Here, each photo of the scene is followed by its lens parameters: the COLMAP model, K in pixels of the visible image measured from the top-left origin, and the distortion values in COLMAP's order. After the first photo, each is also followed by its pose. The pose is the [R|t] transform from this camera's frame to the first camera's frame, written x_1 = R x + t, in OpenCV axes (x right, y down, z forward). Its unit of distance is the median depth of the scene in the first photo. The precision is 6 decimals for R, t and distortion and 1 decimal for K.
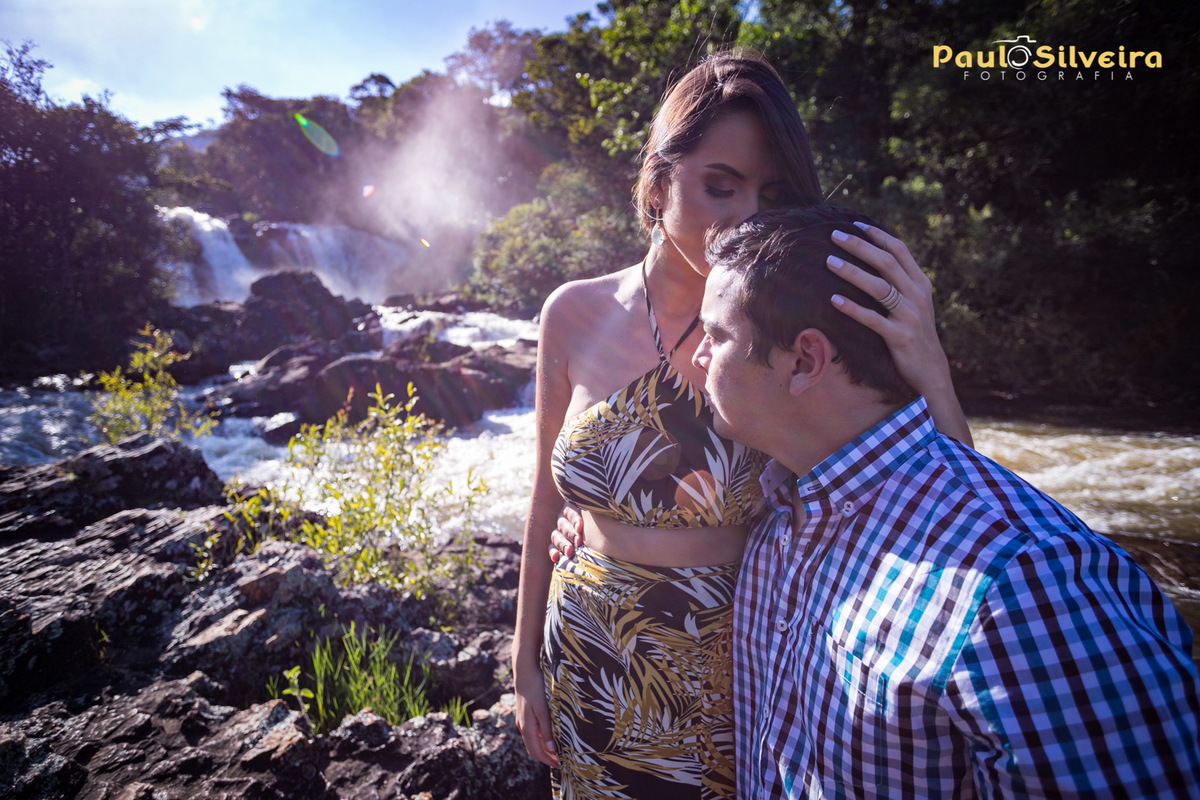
lens RADIAL K [[699.2, 0, 603.4], [0, 699.2, 401.2], [0, 0, 1]] dist [-0.054382, 0.036903]
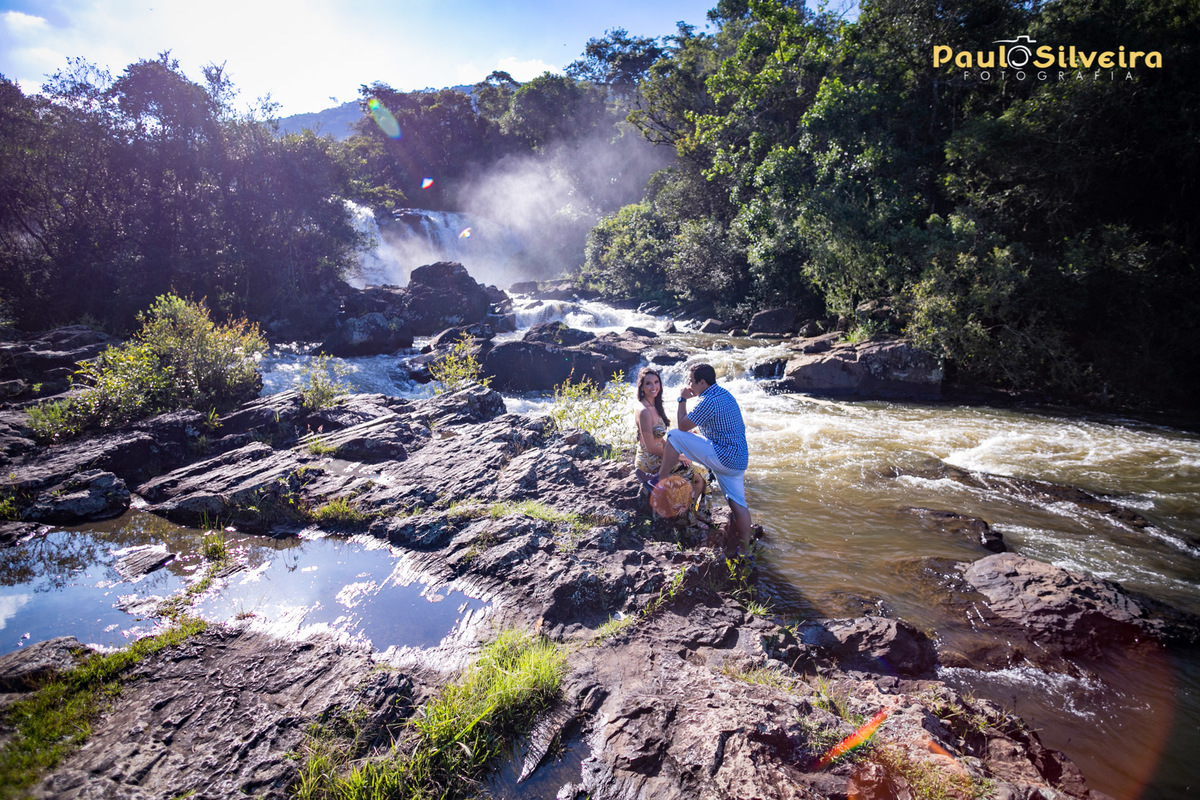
lens RADIAL K [[699.2, 0, 595.5], [0, 699.2, 396.6], [0, 0, 1]] dist [-0.054382, 0.036903]
pose [[0.989018, 0.052683, -0.138086, -0.000914], [-0.049226, 0.998386, 0.028328, 0.000756], [0.139355, -0.021220, 0.990015, -0.166654]]
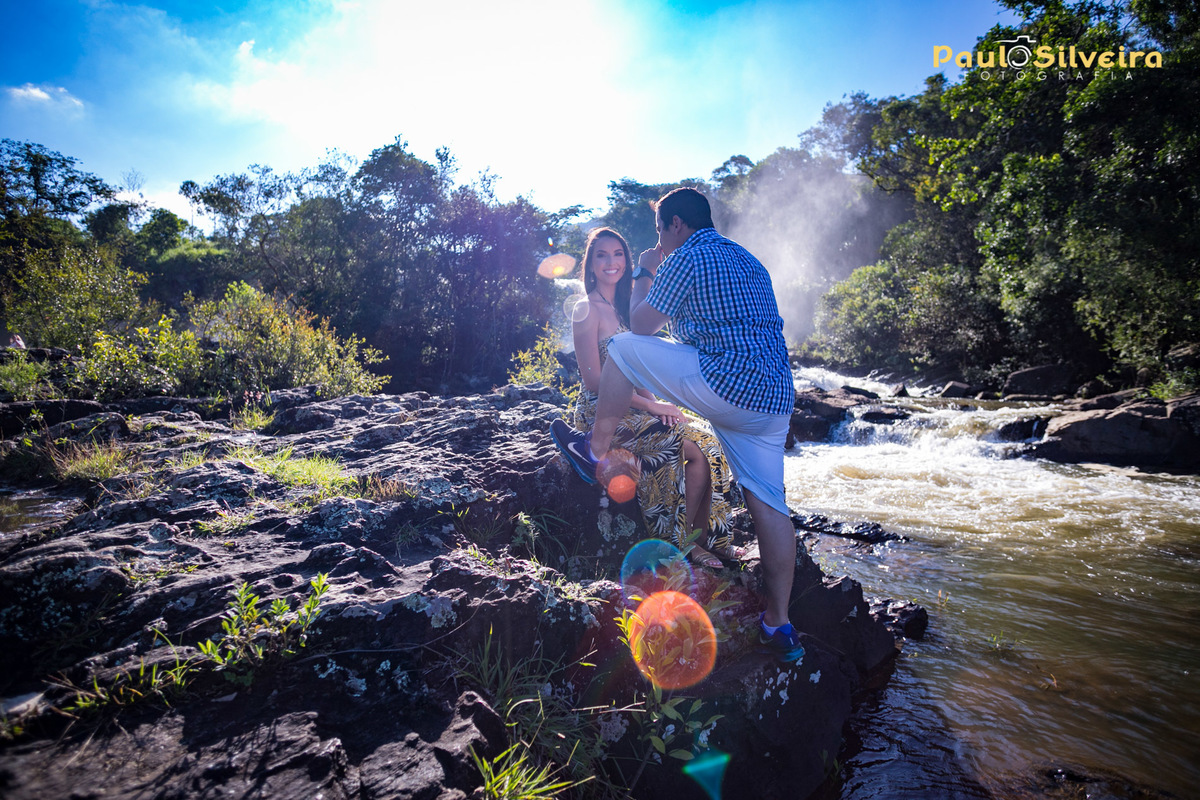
lens RADIAL K [[699.2, 0, 597.1], [0, 699.2, 397.4], [0, 0, 1]] dist [-0.054382, 0.036903]
pose [[0.879135, 0.045463, -0.474400, 0.033585], [-0.093658, 0.992509, -0.078447, 0.028620], [0.467280, 0.113397, 0.876807, -0.057641]]
